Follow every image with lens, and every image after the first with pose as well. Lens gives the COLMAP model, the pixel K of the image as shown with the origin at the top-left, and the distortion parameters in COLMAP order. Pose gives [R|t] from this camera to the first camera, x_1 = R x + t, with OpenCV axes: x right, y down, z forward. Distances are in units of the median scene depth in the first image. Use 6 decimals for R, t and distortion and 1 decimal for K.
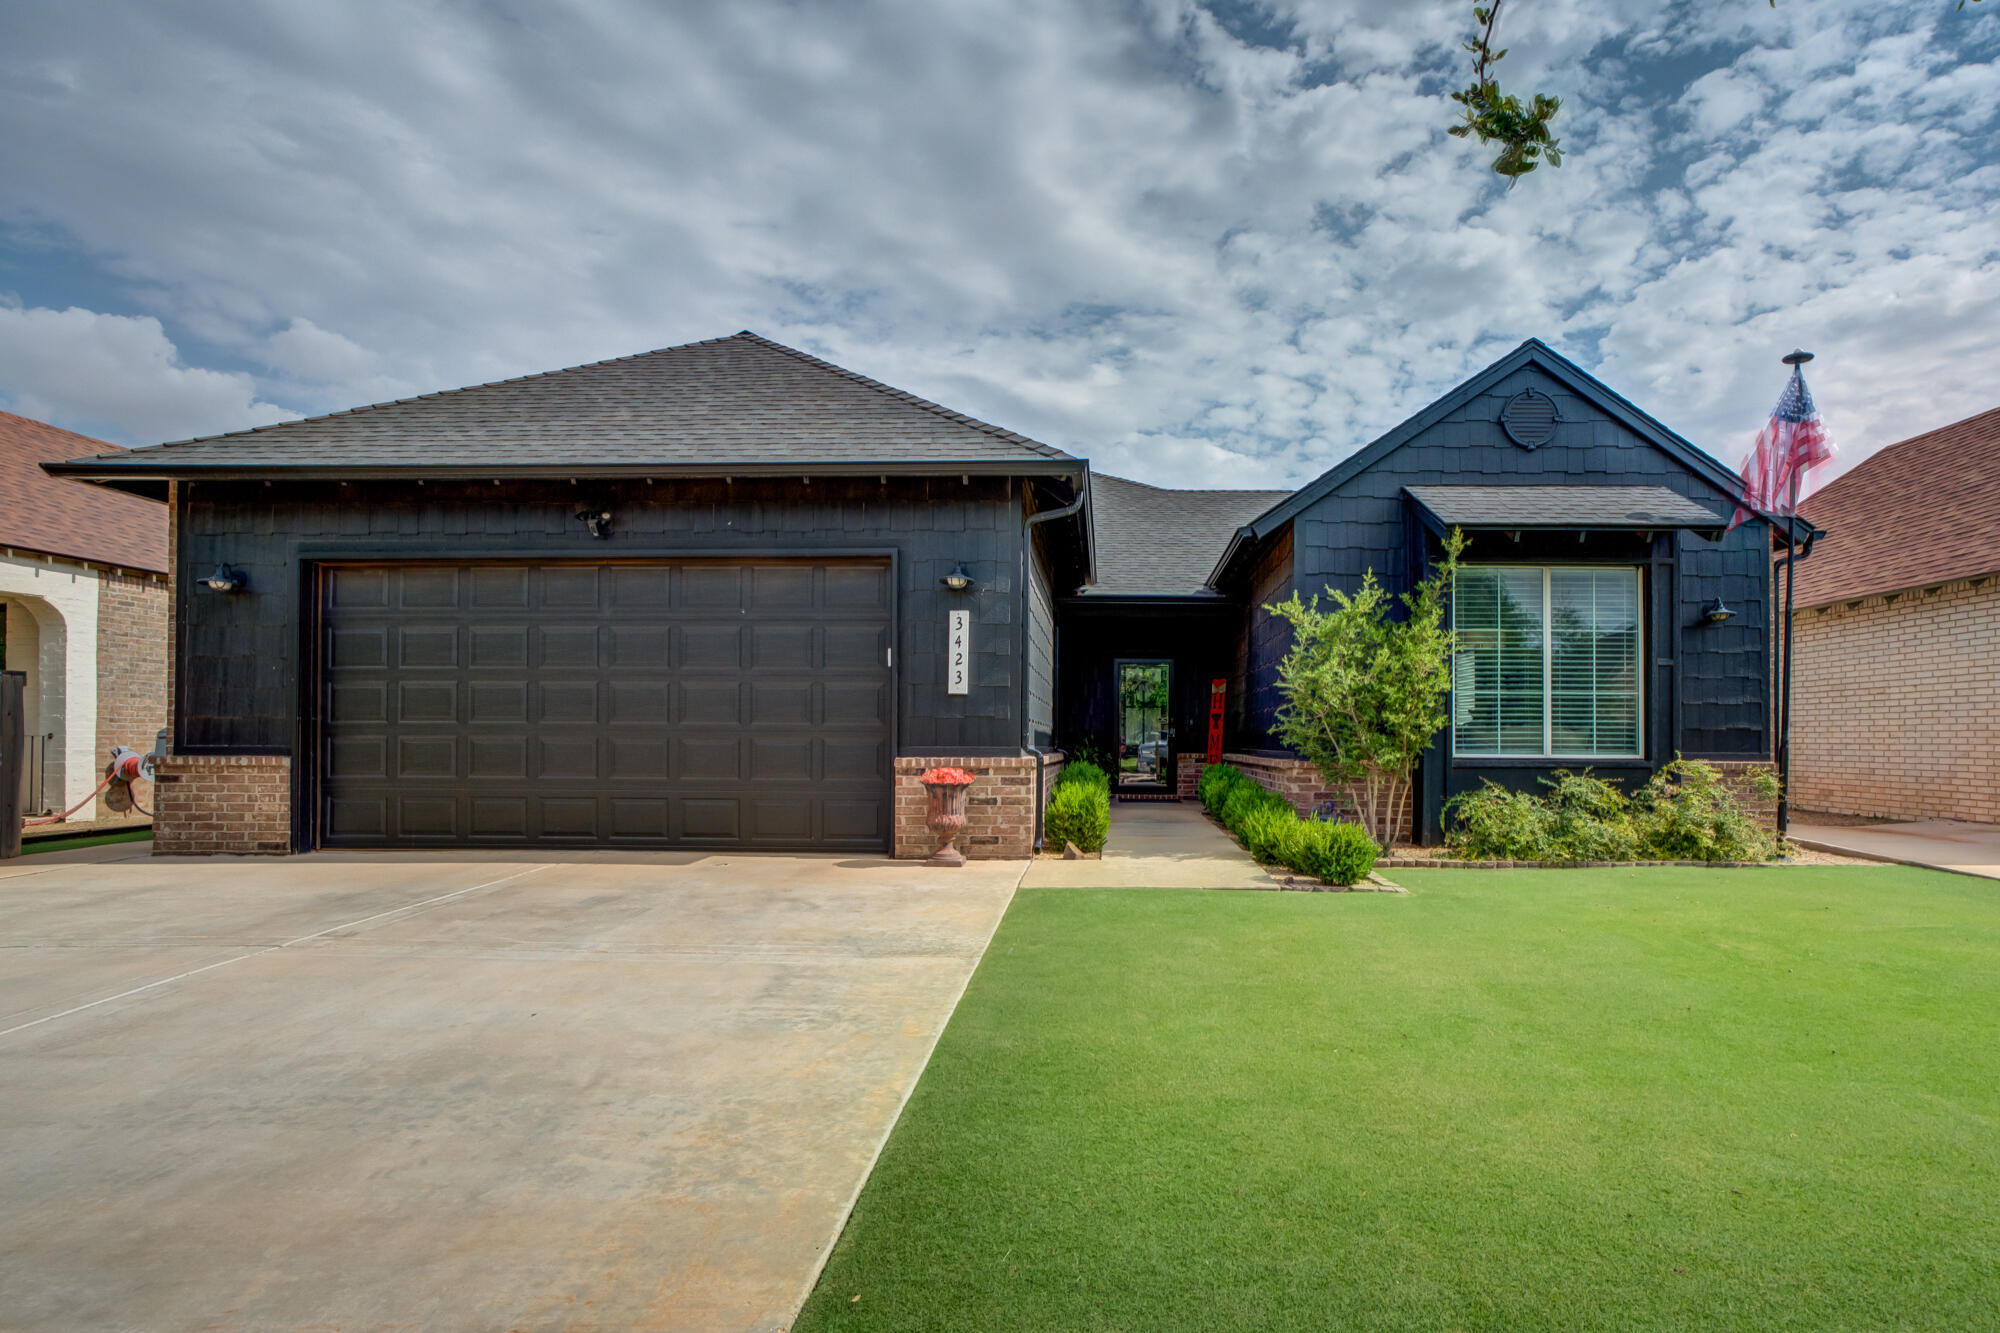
lens RADIAL K [[1011.4, 0, 1105.7], [0, 1011.4, 732.5], [0, 0, 1]] dist [-0.037125, 0.021292]
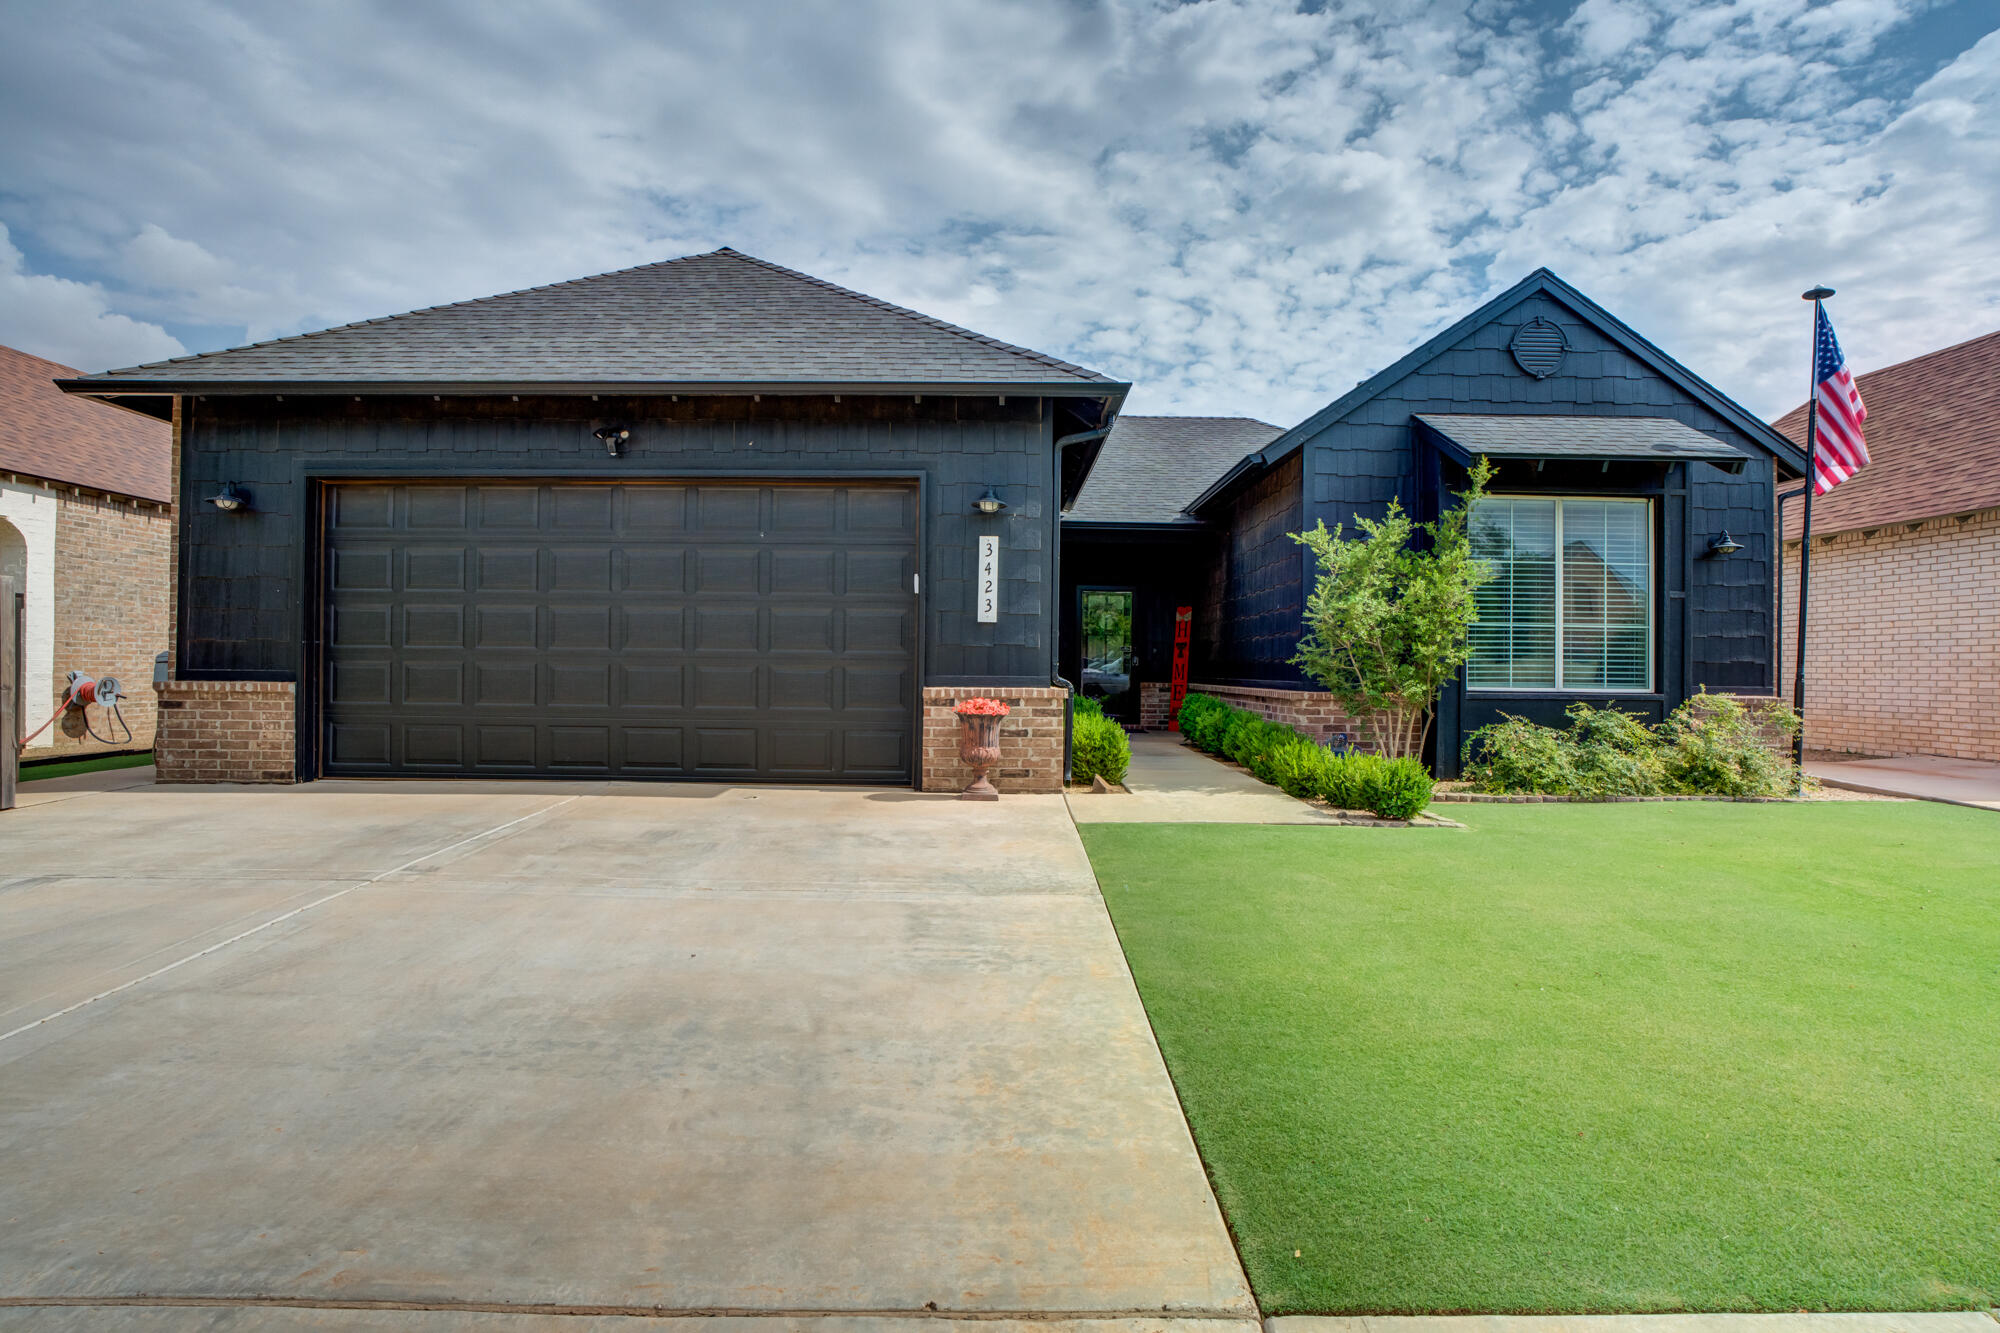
lens RADIAL K [[1041.0, 0, 1000.0], [0, 1041.0, 666.5], [0, 0, 1]] dist [-0.045242, 0.011678]
pose [[0.999843, 0.006219, 0.016611, -0.145169], [-0.006271, 0.999976, 0.003082, 0.001199], [-0.016591, -0.003186, 0.999857, -0.000709]]
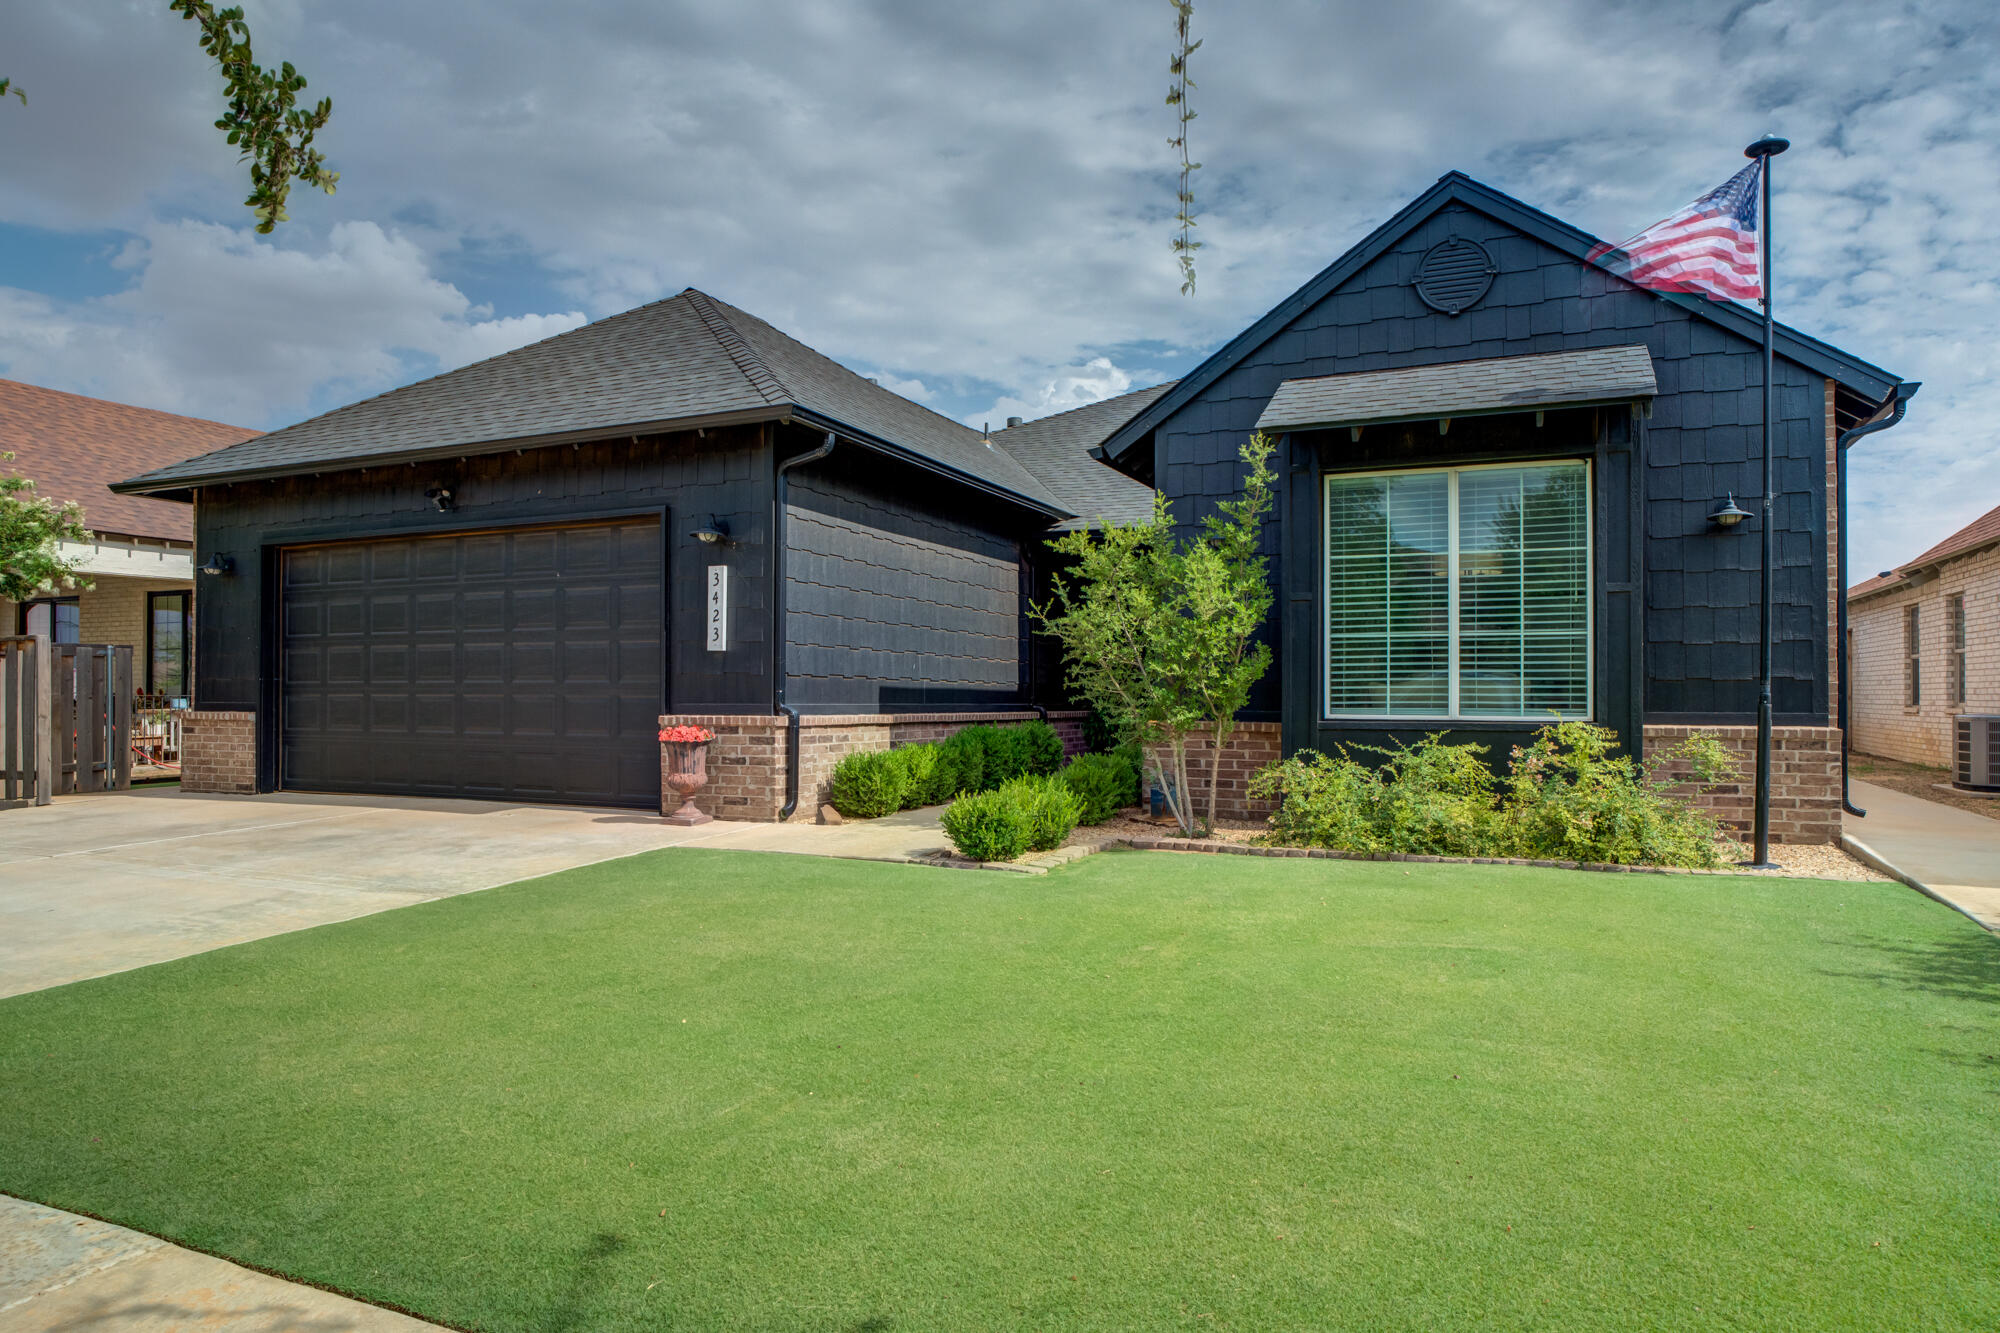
lens RADIAL K [[1194.8, 0, 1064.8], [0, 1194.8, 688.0], [0, 0, 1]] dist [-0.012628, -0.000777]
pose [[0.923850, -0.004523, -0.382728, 0.589413], [0.005439, 0.999984, 0.001311, -0.001594], [0.382716, -0.003293, 0.923860, 0.056413]]
